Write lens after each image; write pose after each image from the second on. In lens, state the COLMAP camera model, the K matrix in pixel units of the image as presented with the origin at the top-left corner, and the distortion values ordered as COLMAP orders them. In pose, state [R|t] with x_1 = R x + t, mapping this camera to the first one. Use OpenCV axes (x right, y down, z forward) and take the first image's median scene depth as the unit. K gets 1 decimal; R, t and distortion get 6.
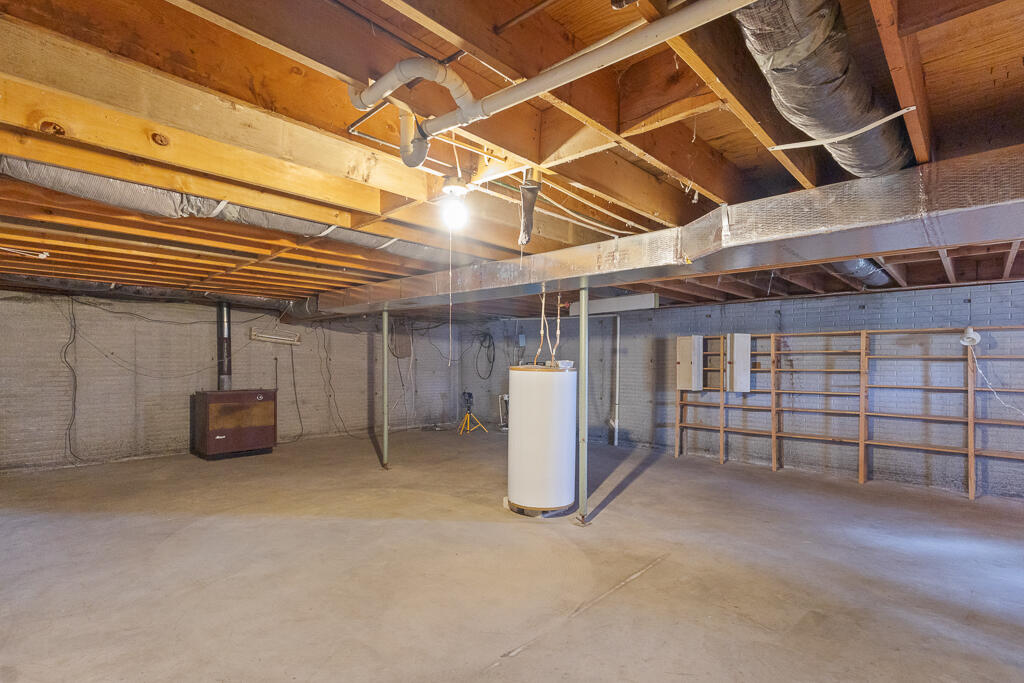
lens RADIAL K [[488.0, 0, 514.4], [0, 488.0, 351.4], [0, 0, 1]] dist [0.002984, -0.000363]
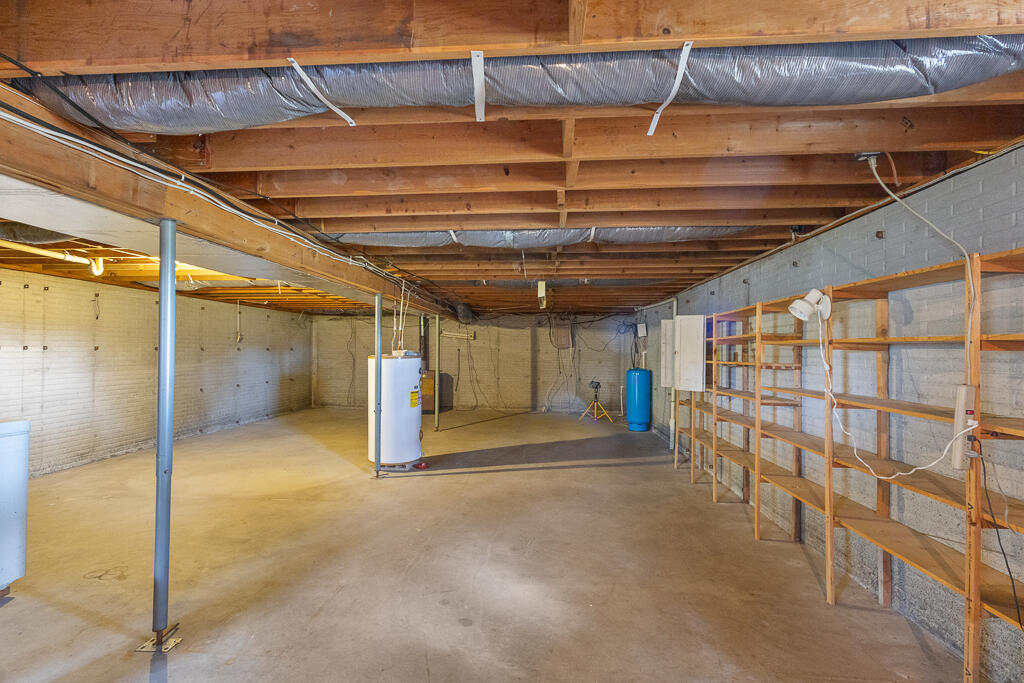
lens RADIAL K [[488.0, 0, 516.2], [0, 488.0, 343.7], [0, 0, 1]] dist [0.002984, -0.000363]
pose [[0.639296, -0.013840, -0.768836, 1.072648], [0.015921, 0.999862, -0.004760, 0.010572], [0.768796, -0.009197, 0.639428, 0.366012]]
